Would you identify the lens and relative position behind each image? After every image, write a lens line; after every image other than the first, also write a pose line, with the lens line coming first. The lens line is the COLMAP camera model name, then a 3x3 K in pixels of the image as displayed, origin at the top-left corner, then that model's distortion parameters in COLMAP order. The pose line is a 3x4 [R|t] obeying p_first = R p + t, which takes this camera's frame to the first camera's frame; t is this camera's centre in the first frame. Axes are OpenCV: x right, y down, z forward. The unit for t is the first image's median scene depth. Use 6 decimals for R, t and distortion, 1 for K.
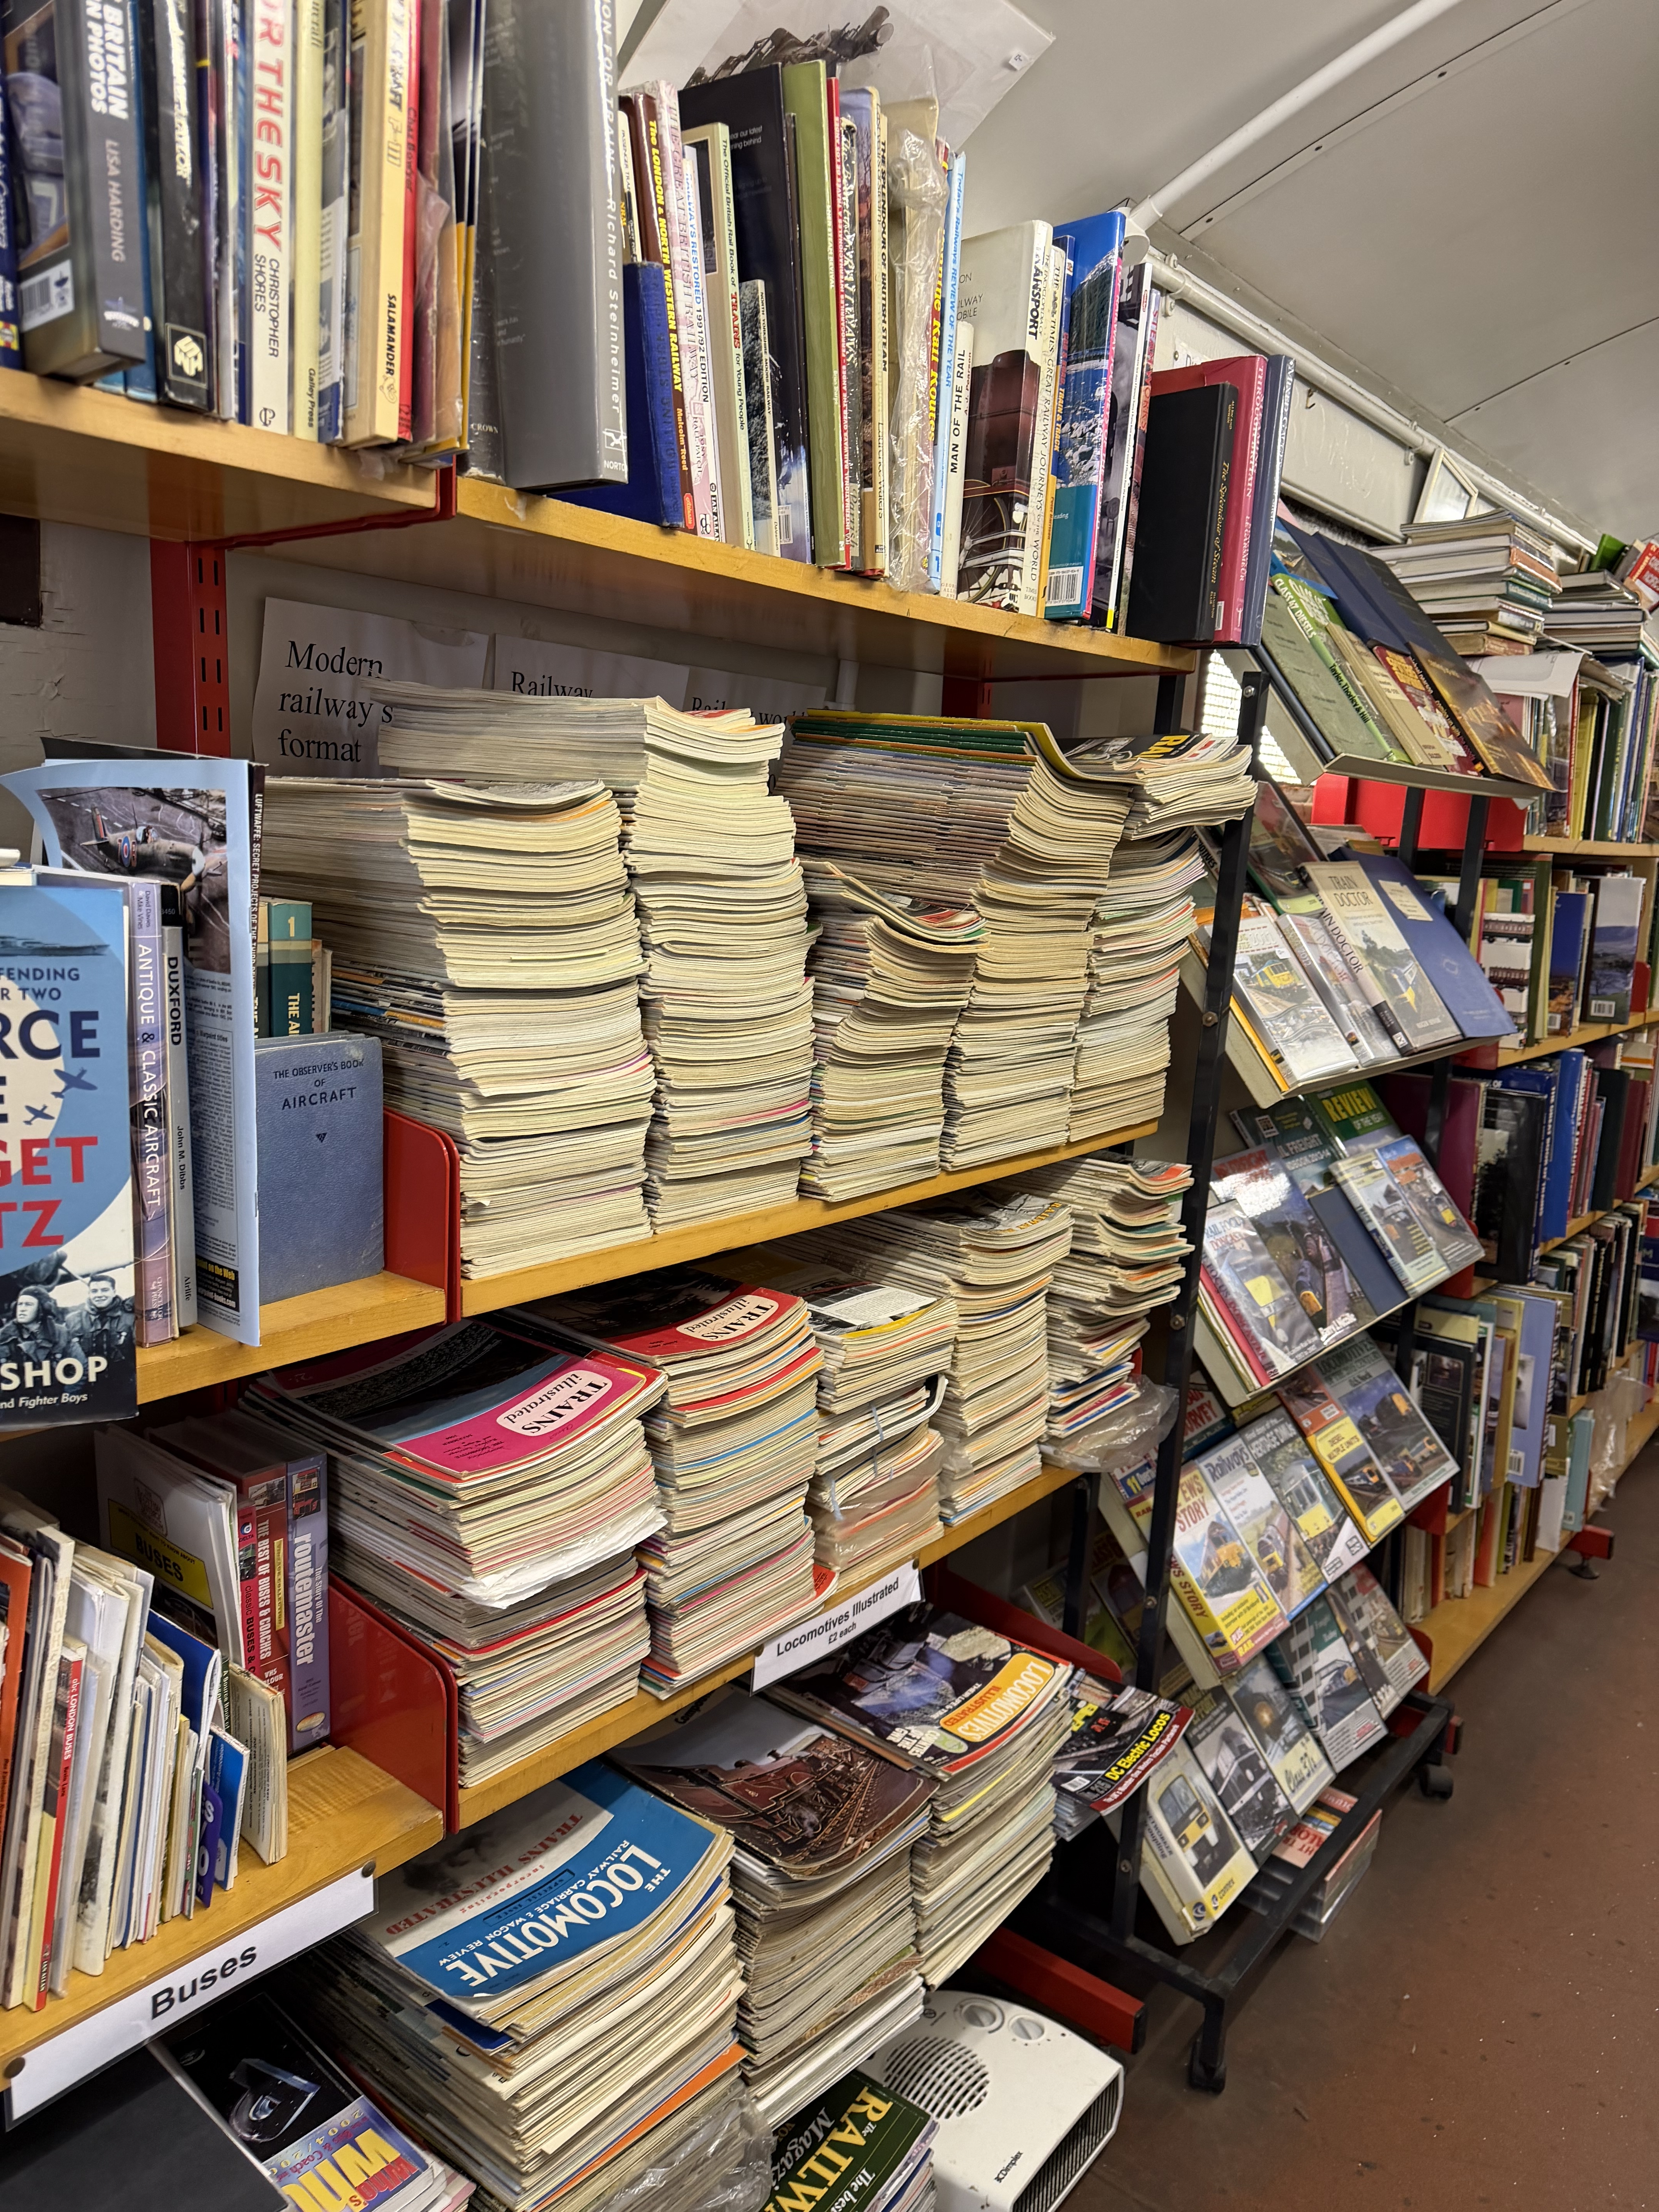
lens RADIAL K [[1557.2, 0, 829.5], [0, 1557.2, 1106.0], [0, 0, 1]] dist [0.004851, 0.004109]
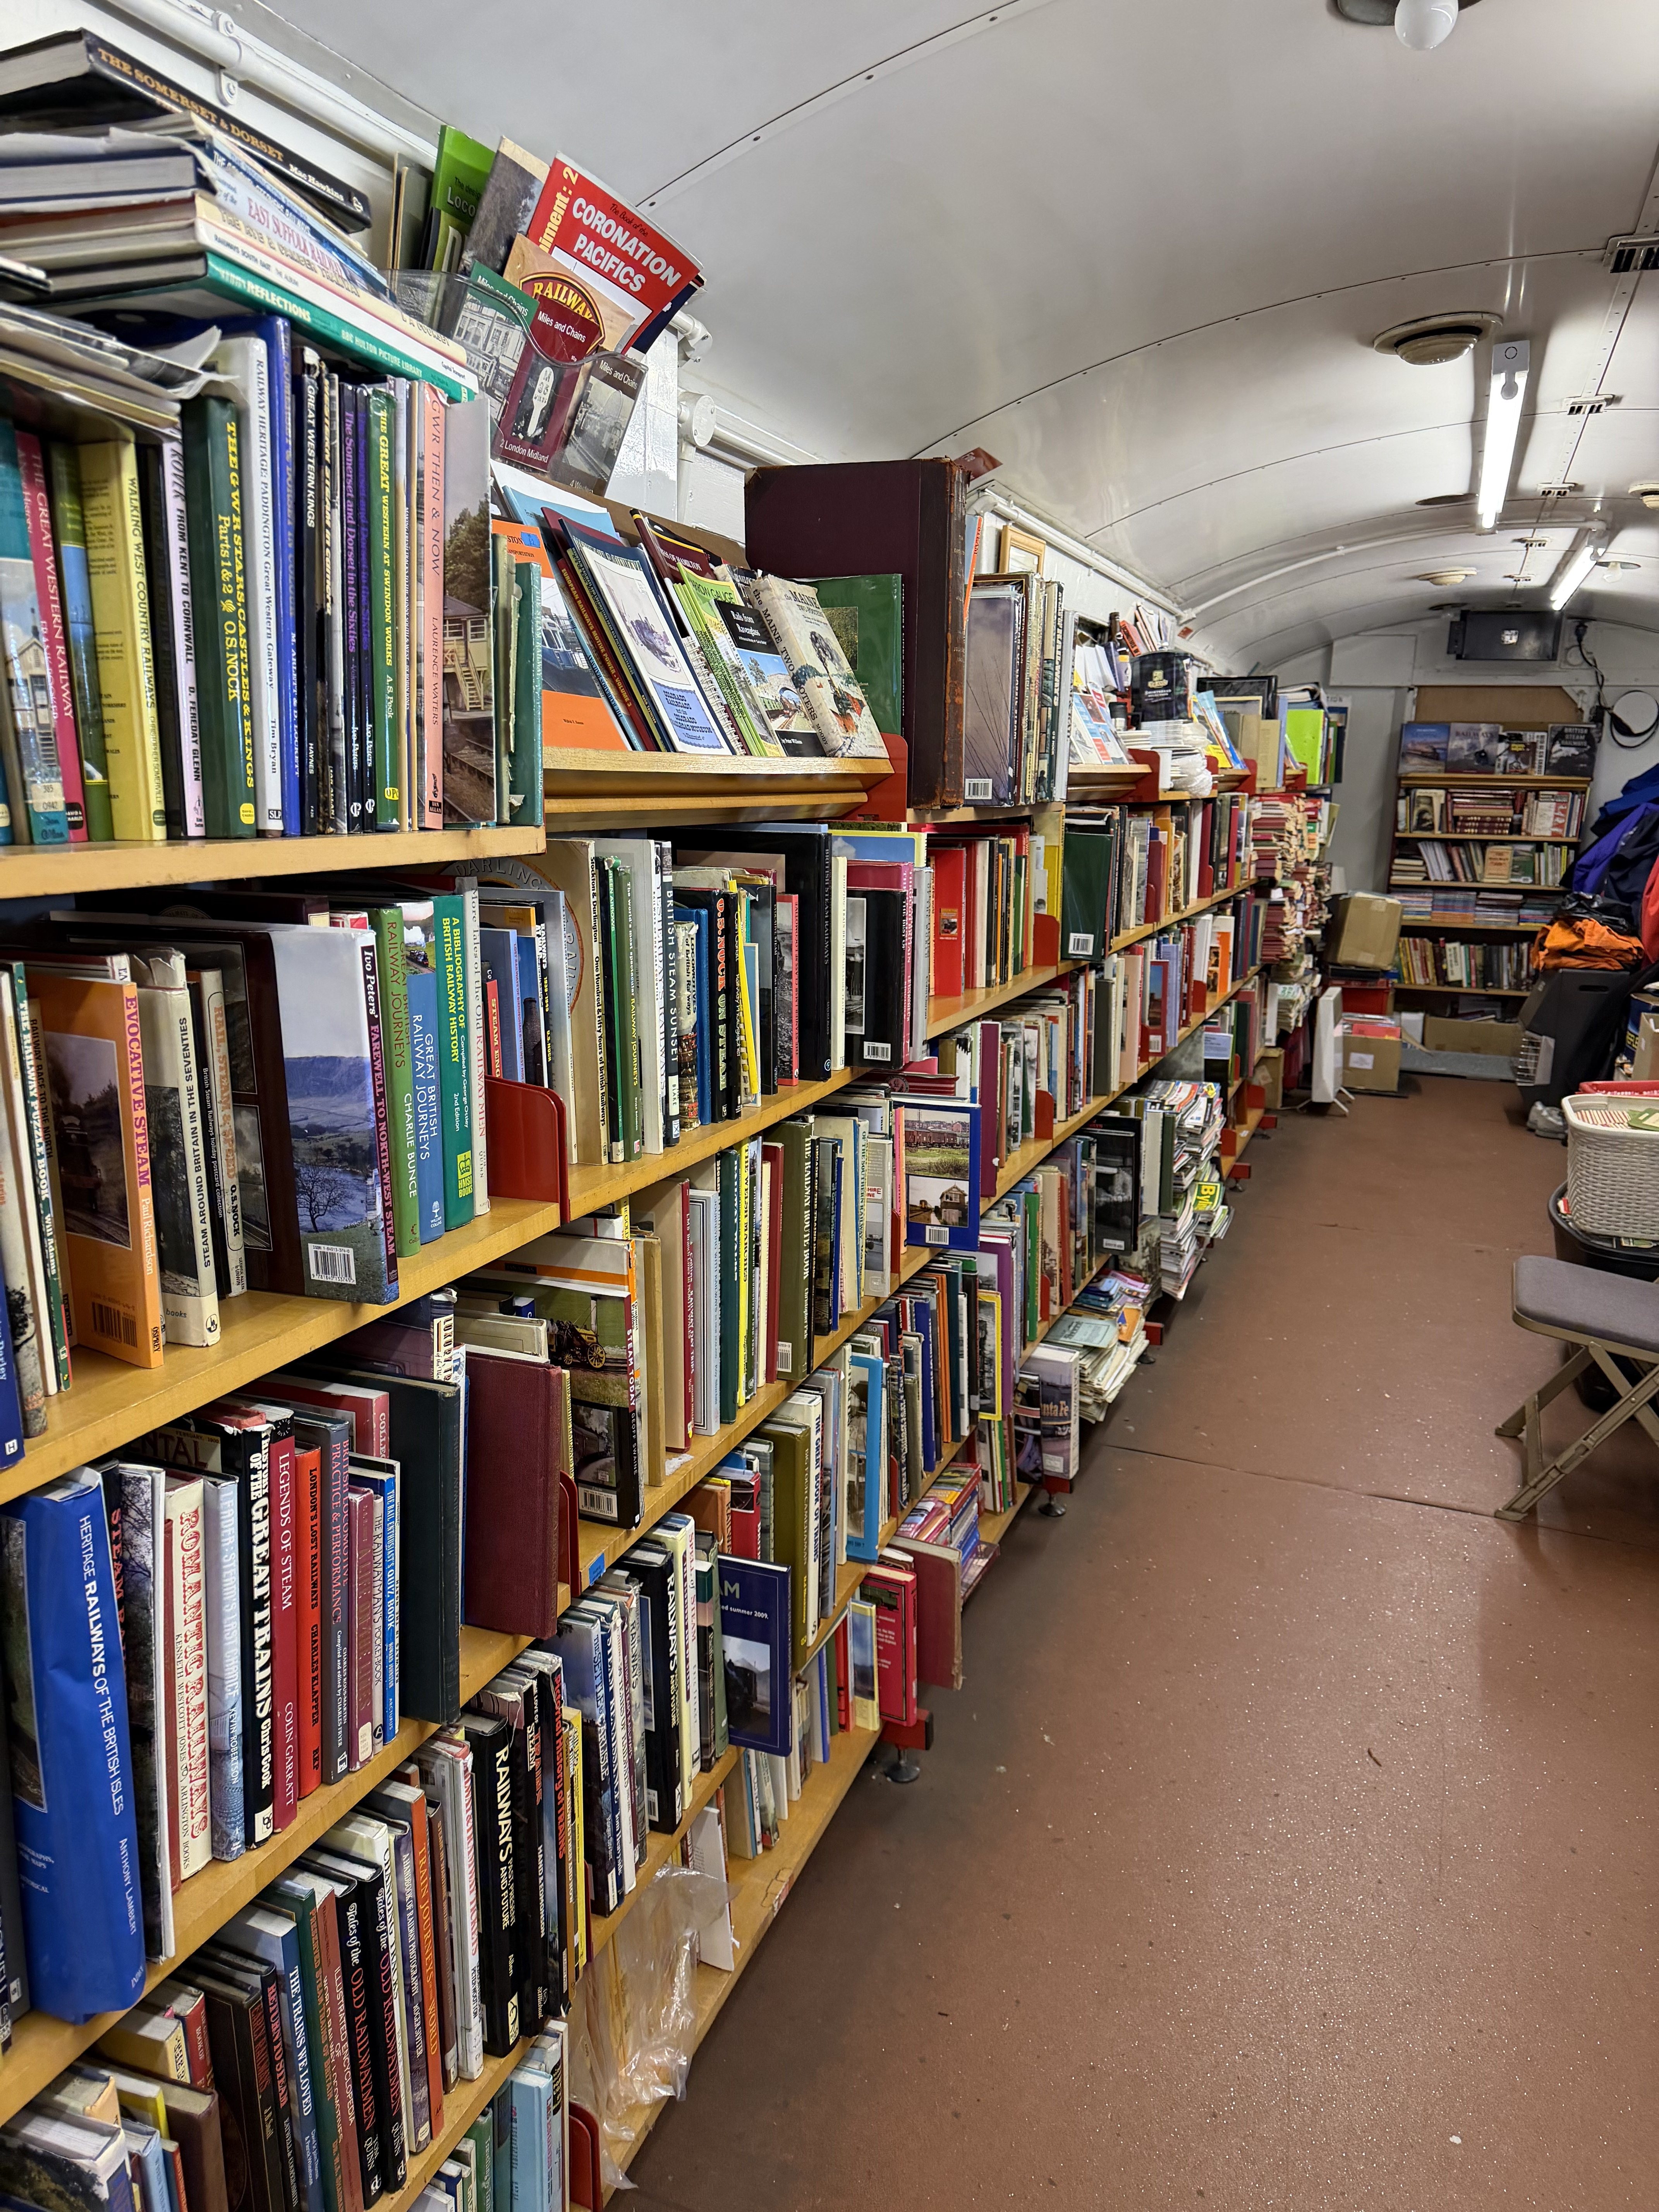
lens RADIAL K [[1554.9, 0, 829.5], [0, 1554.9, 1106.0], [0, 0, 1]] dist [0.003209, -0.004591]
pose [[0.955515, -0.092424, 0.280086, 0.504754], [0.078956, 0.995129, 0.059019, -0.113874], [-0.284176, -0.034279, 0.958159, 0.590718]]
